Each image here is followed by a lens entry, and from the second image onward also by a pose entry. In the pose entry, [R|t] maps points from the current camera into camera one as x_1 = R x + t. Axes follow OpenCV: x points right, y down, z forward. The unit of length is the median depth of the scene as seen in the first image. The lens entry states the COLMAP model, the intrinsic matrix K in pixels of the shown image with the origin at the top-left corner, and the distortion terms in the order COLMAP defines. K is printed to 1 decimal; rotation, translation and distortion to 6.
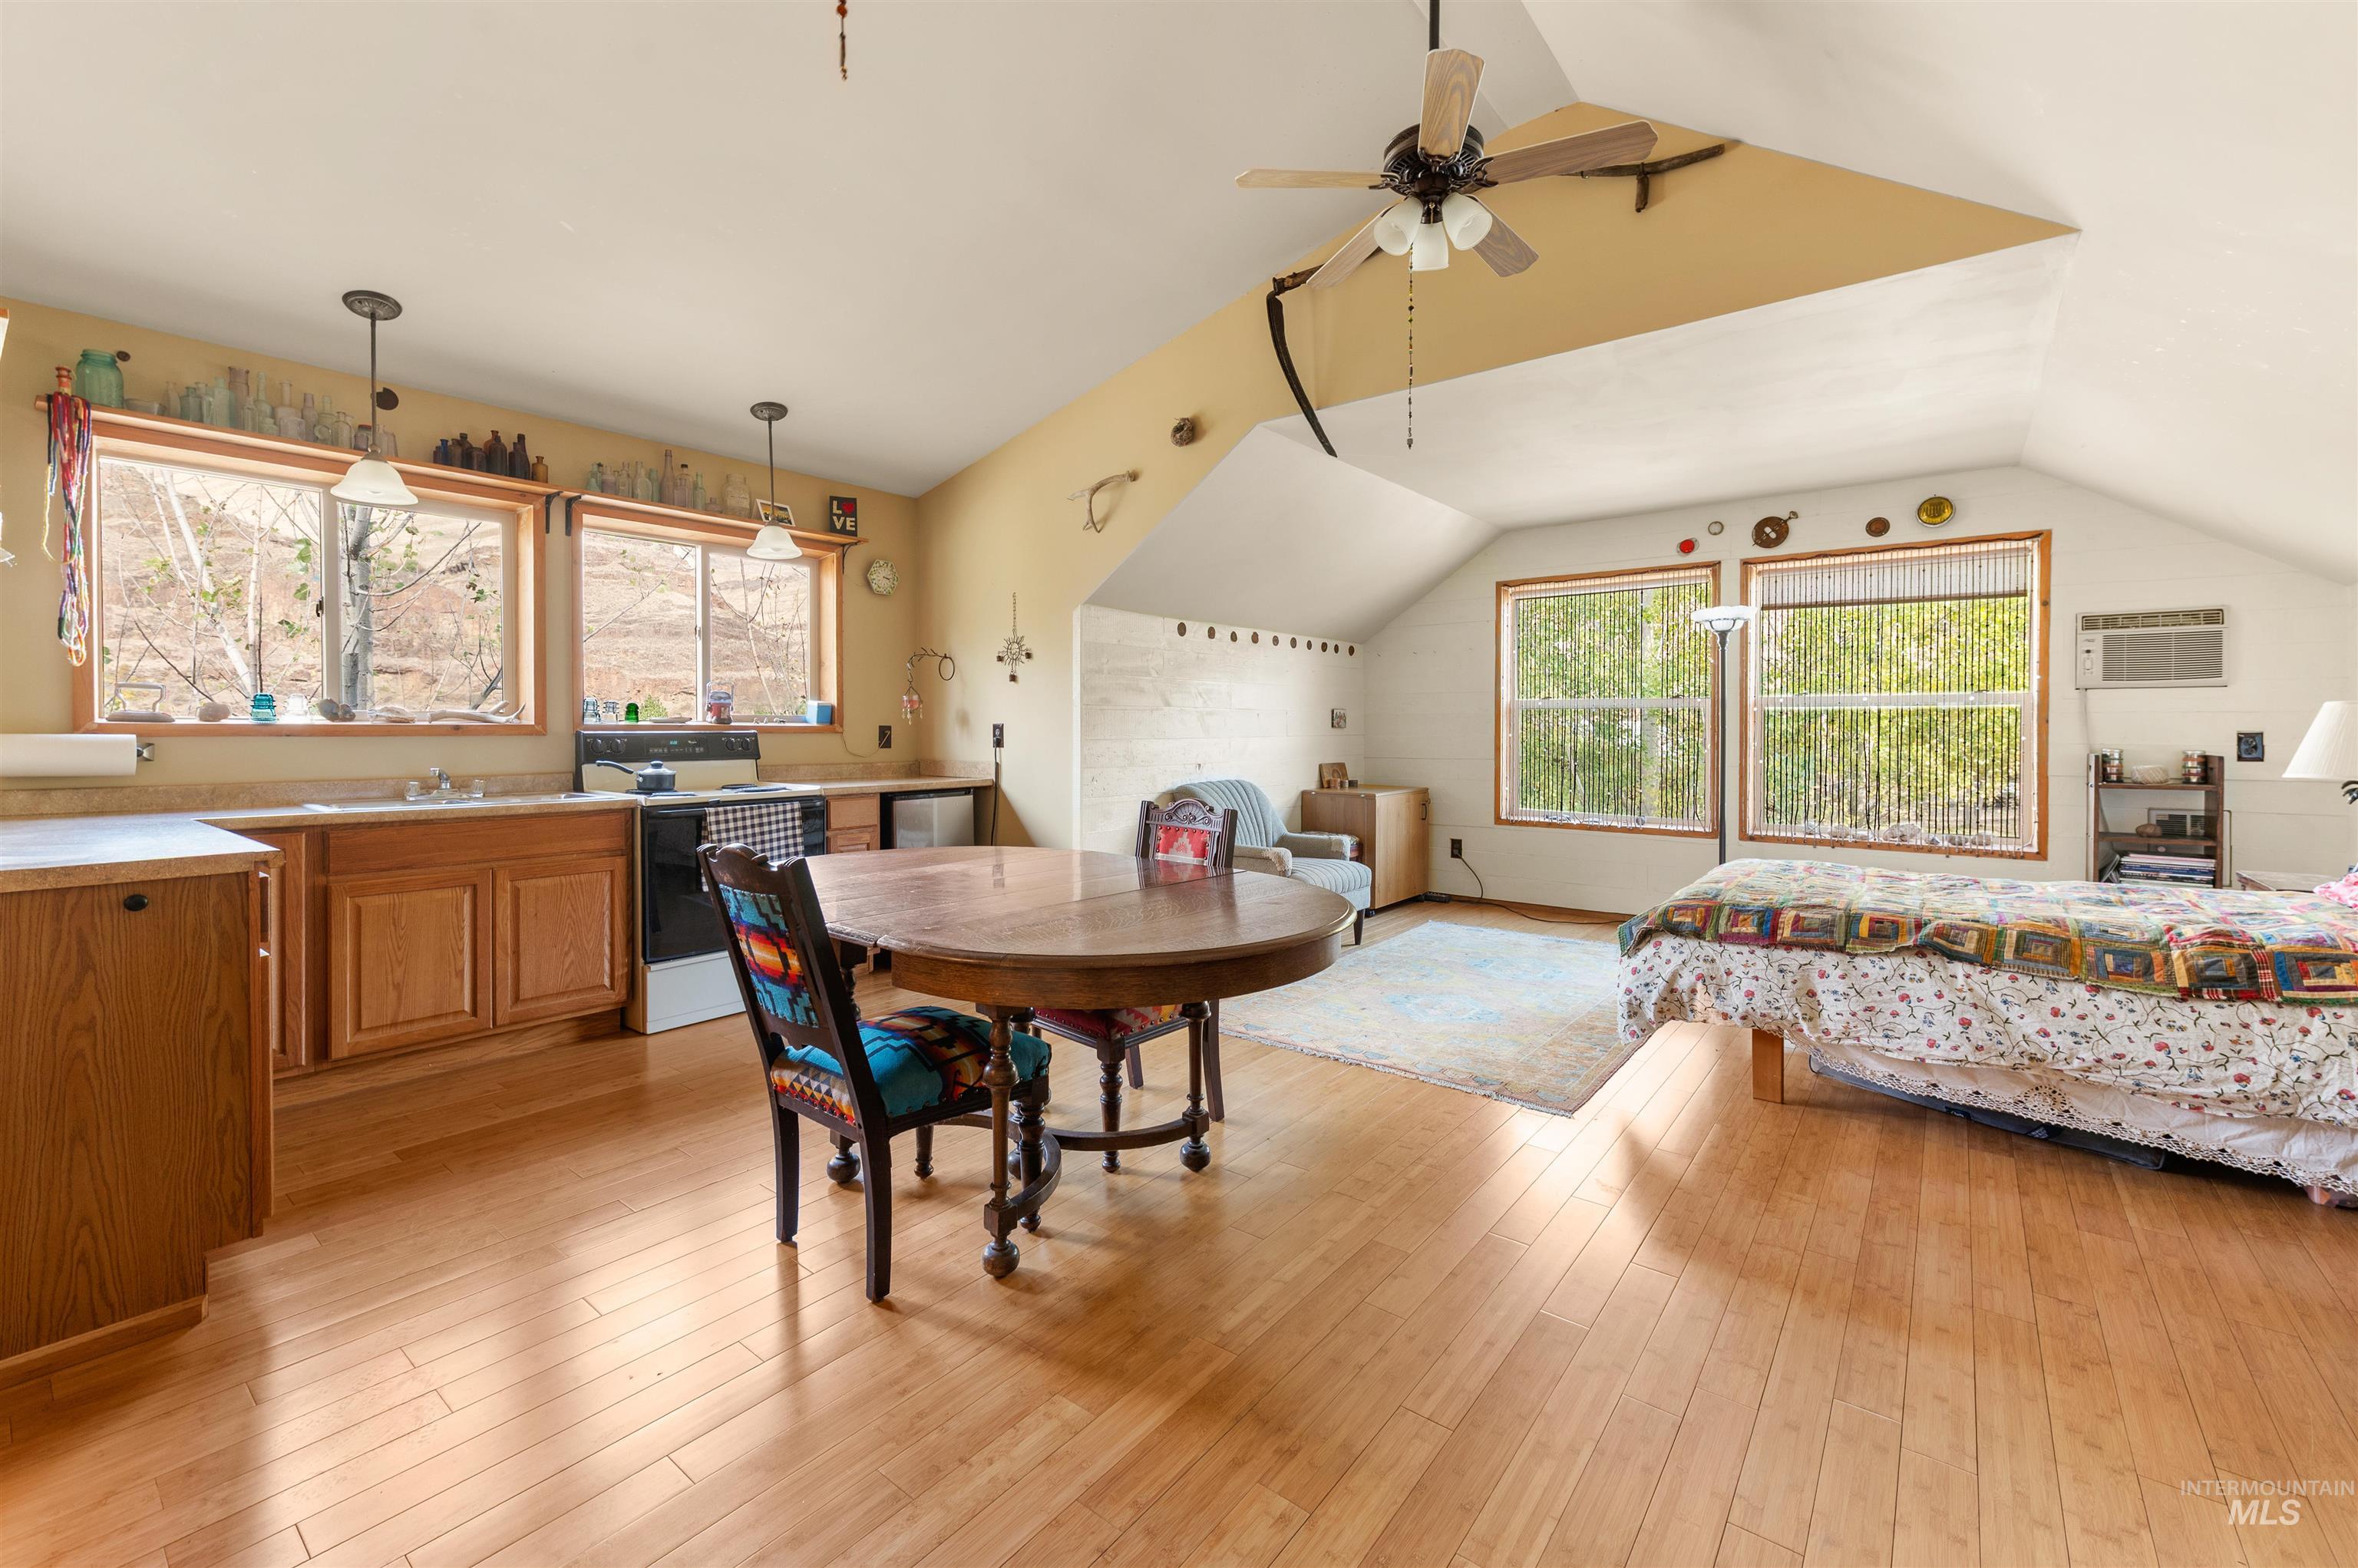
lens RADIAL K [[979.5, 0, 1173.2], [0, 979.5, 746.3], [0, 0, 1]] dist [0.002125, 0.000483]
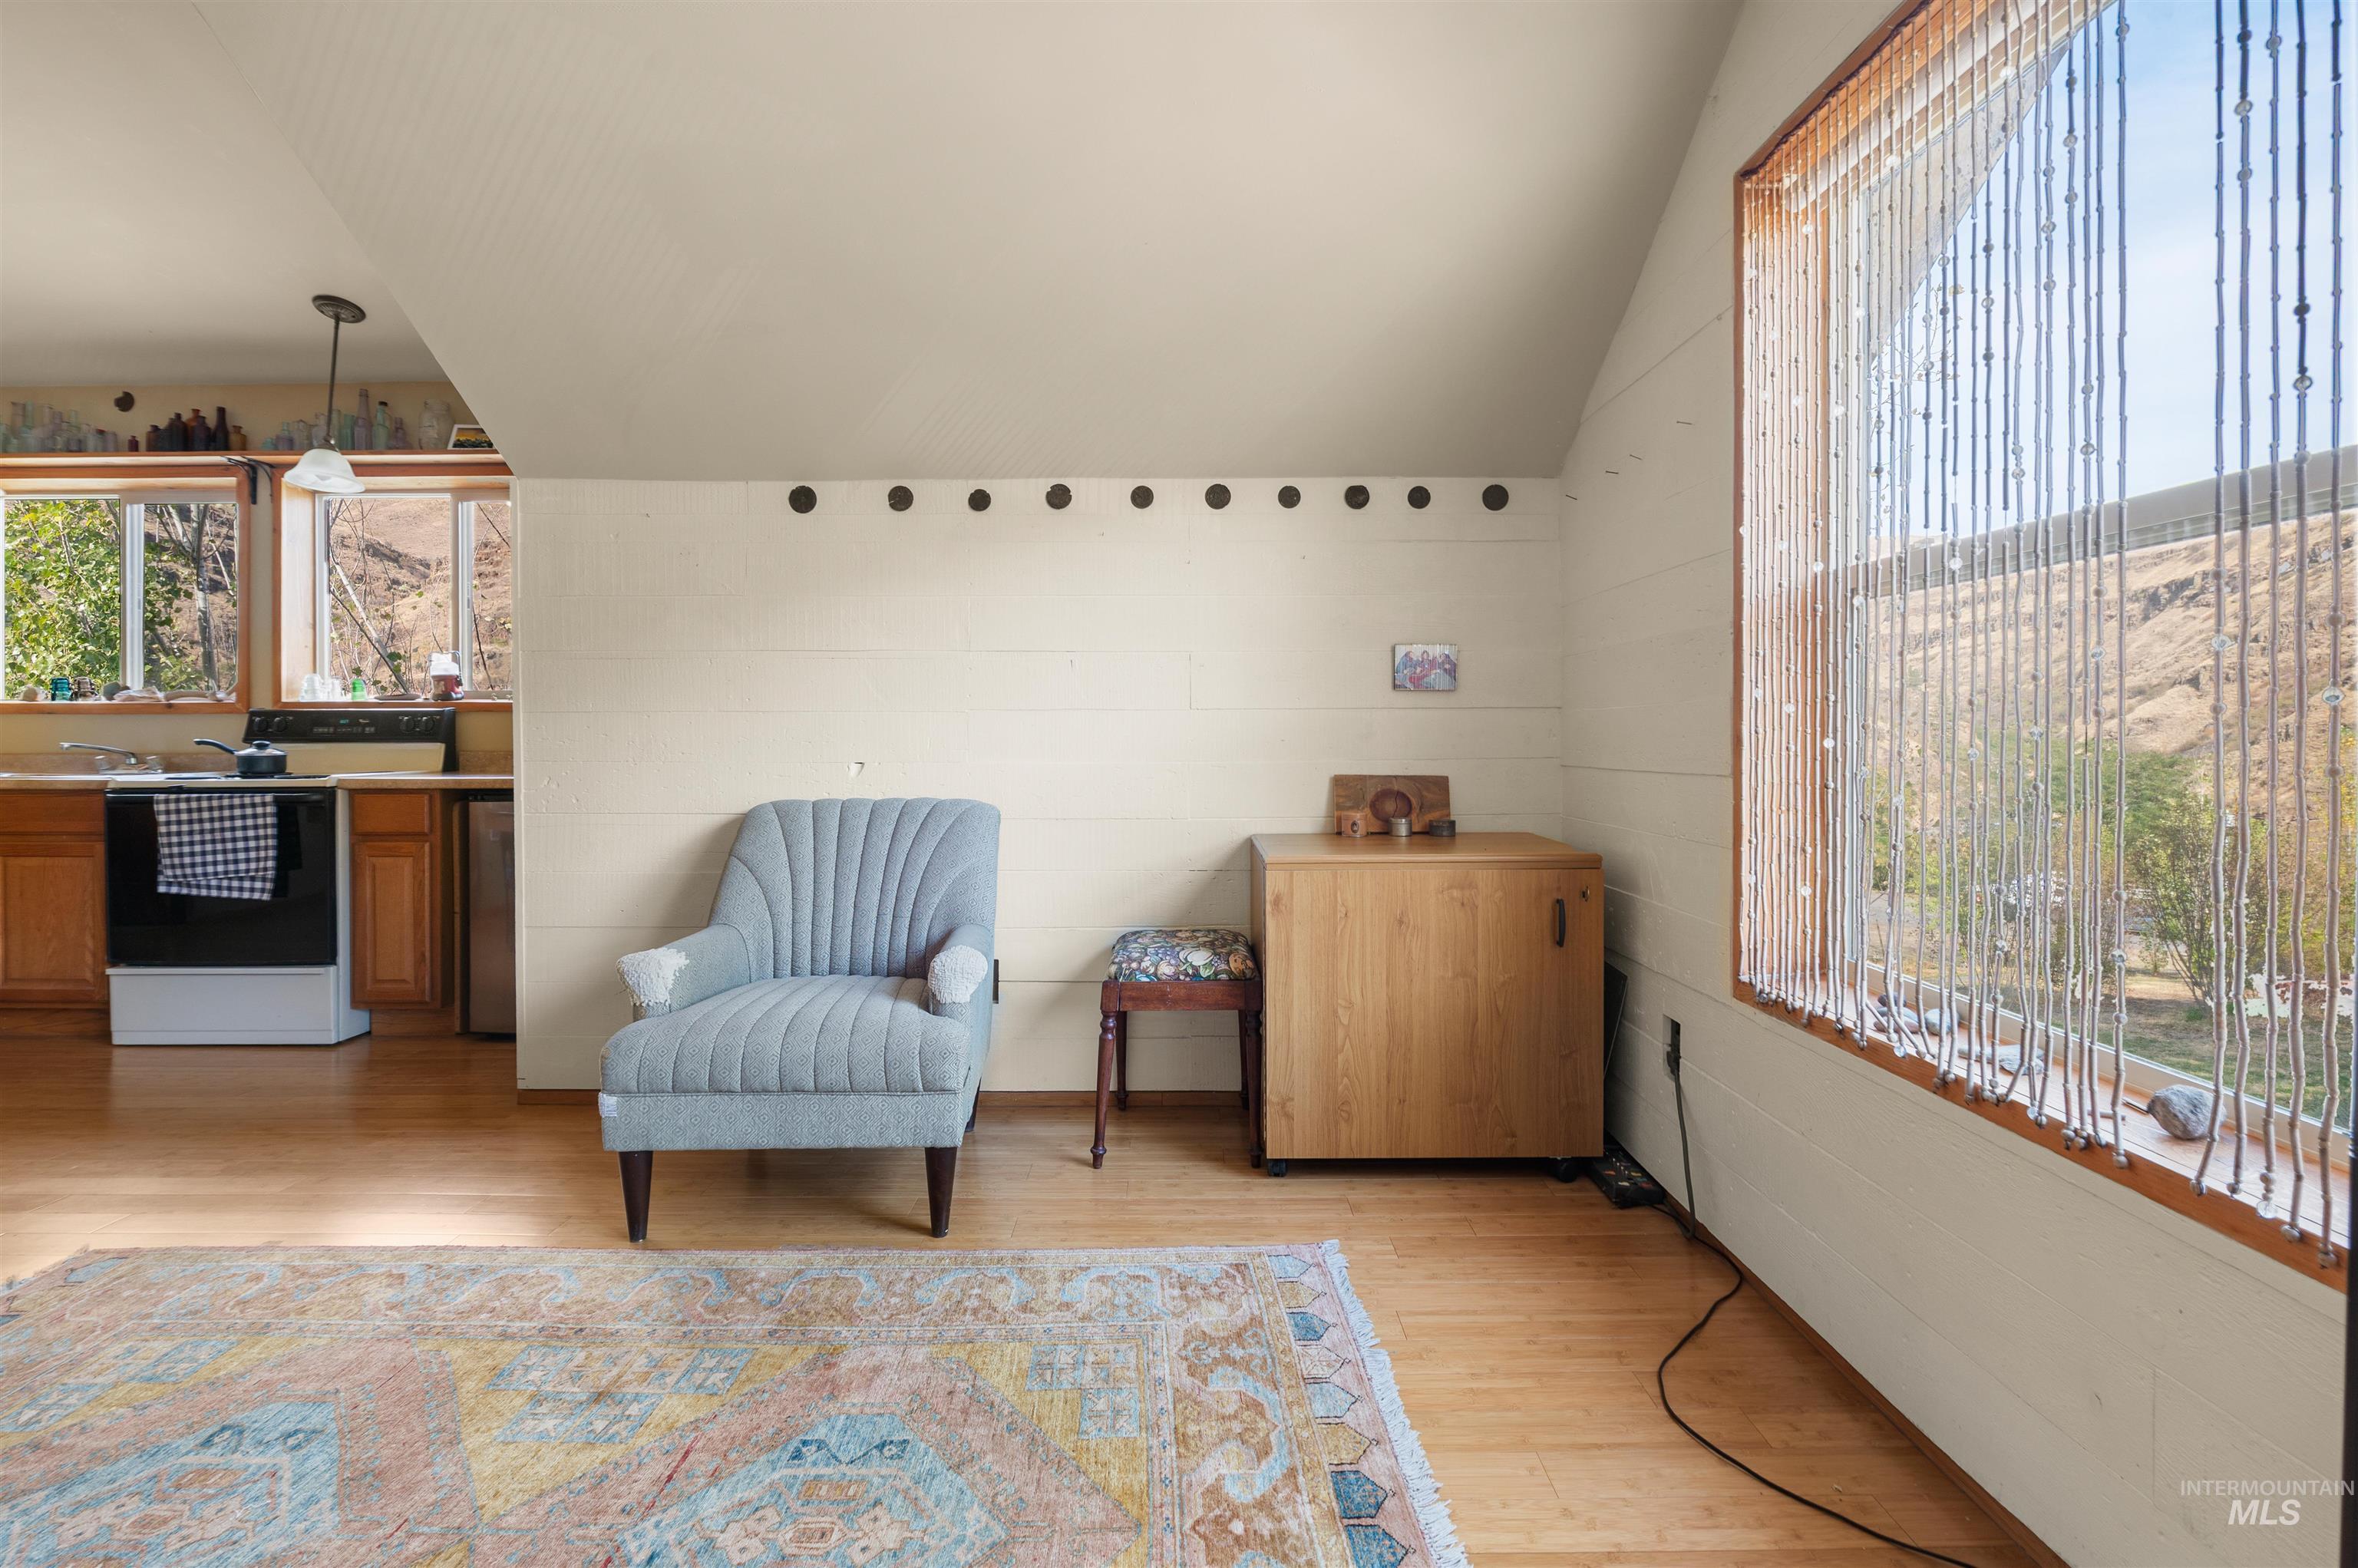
lens RADIAL K [[1084.0, 0, 1179.0], [0, 1084.0, 744.3], [0, 0, 1]] dist [-0.011124, -0.000093]
pose [[0.625471, 0.007108, -0.780215, 0.744131], [-0.011335, 0.999936, 0.000023, 0.009070], [0.780165, 0.008829, 0.625512, 1.032074]]
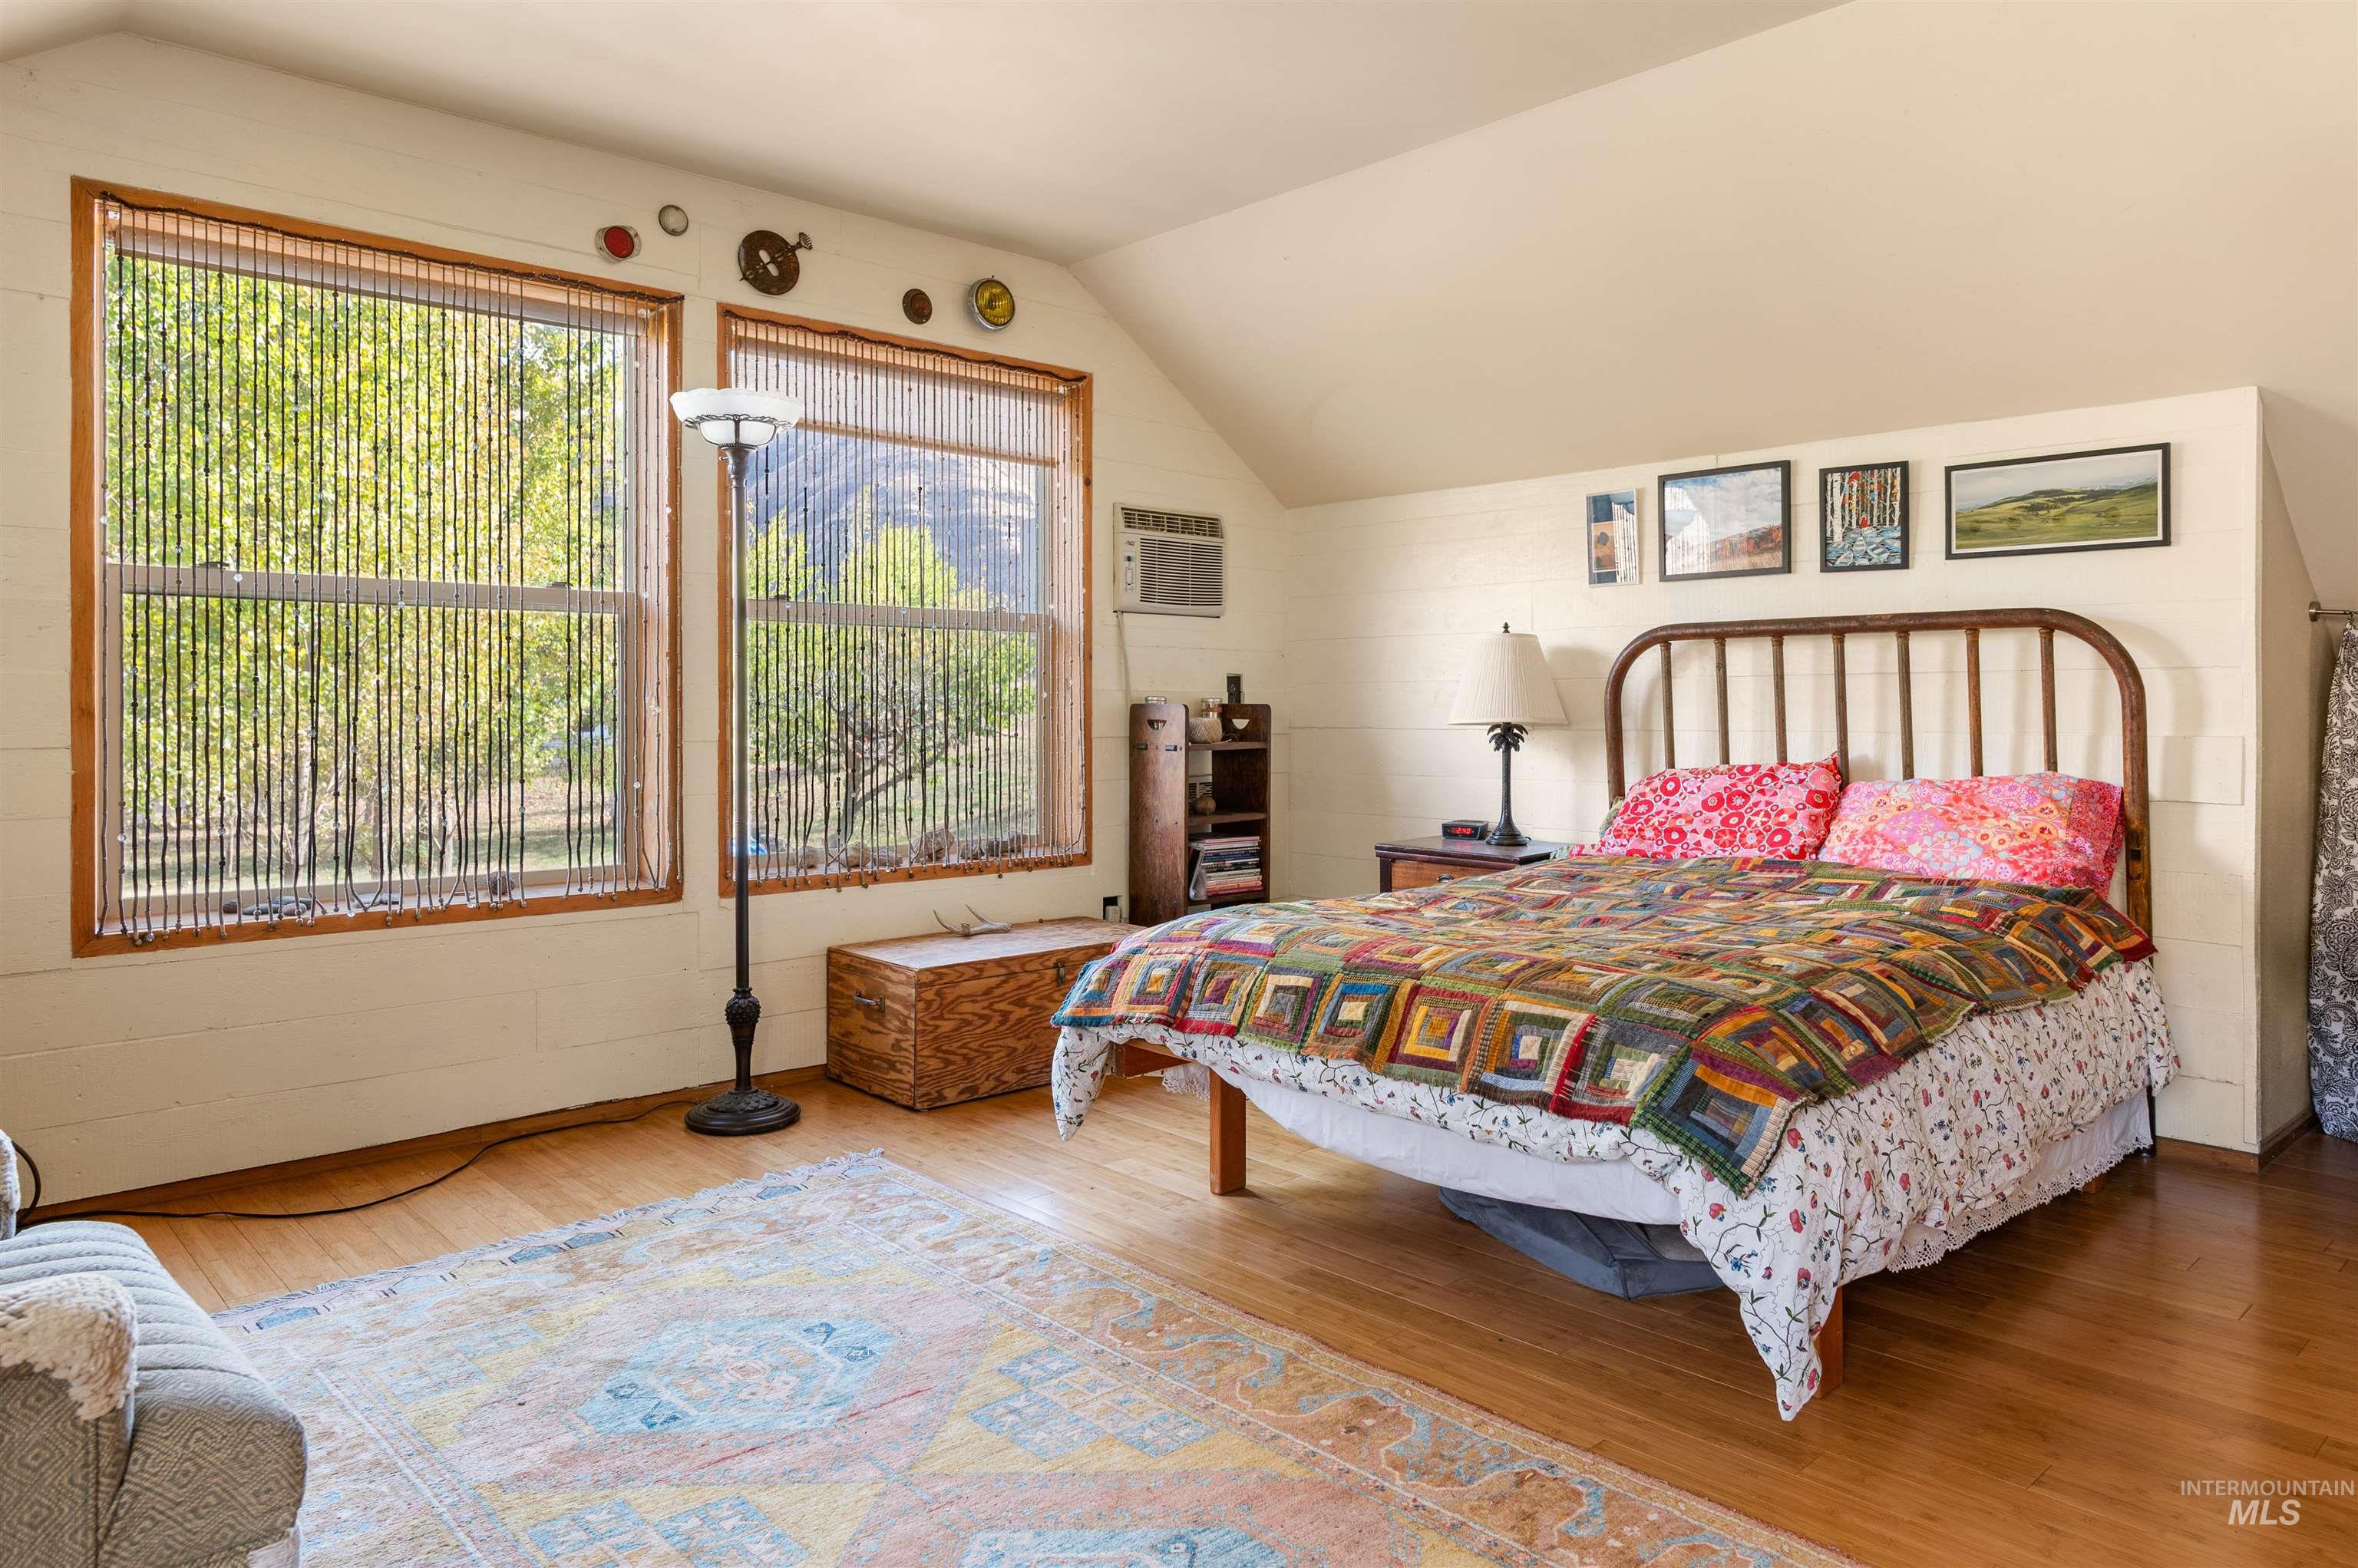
lens RADIAL K [[1517.5, 0, 1178.0], [0, 1517.5, 700.6], [0, 0, 1]] dist [0.001529, 0.000757]
pose [[0.150614, -0.001359, 0.988592, -0.151485], [0.013083, 0.999914, -0.000619, 0.006925], [-0.988506, 0.013027, 0.150619, 0.901026]]
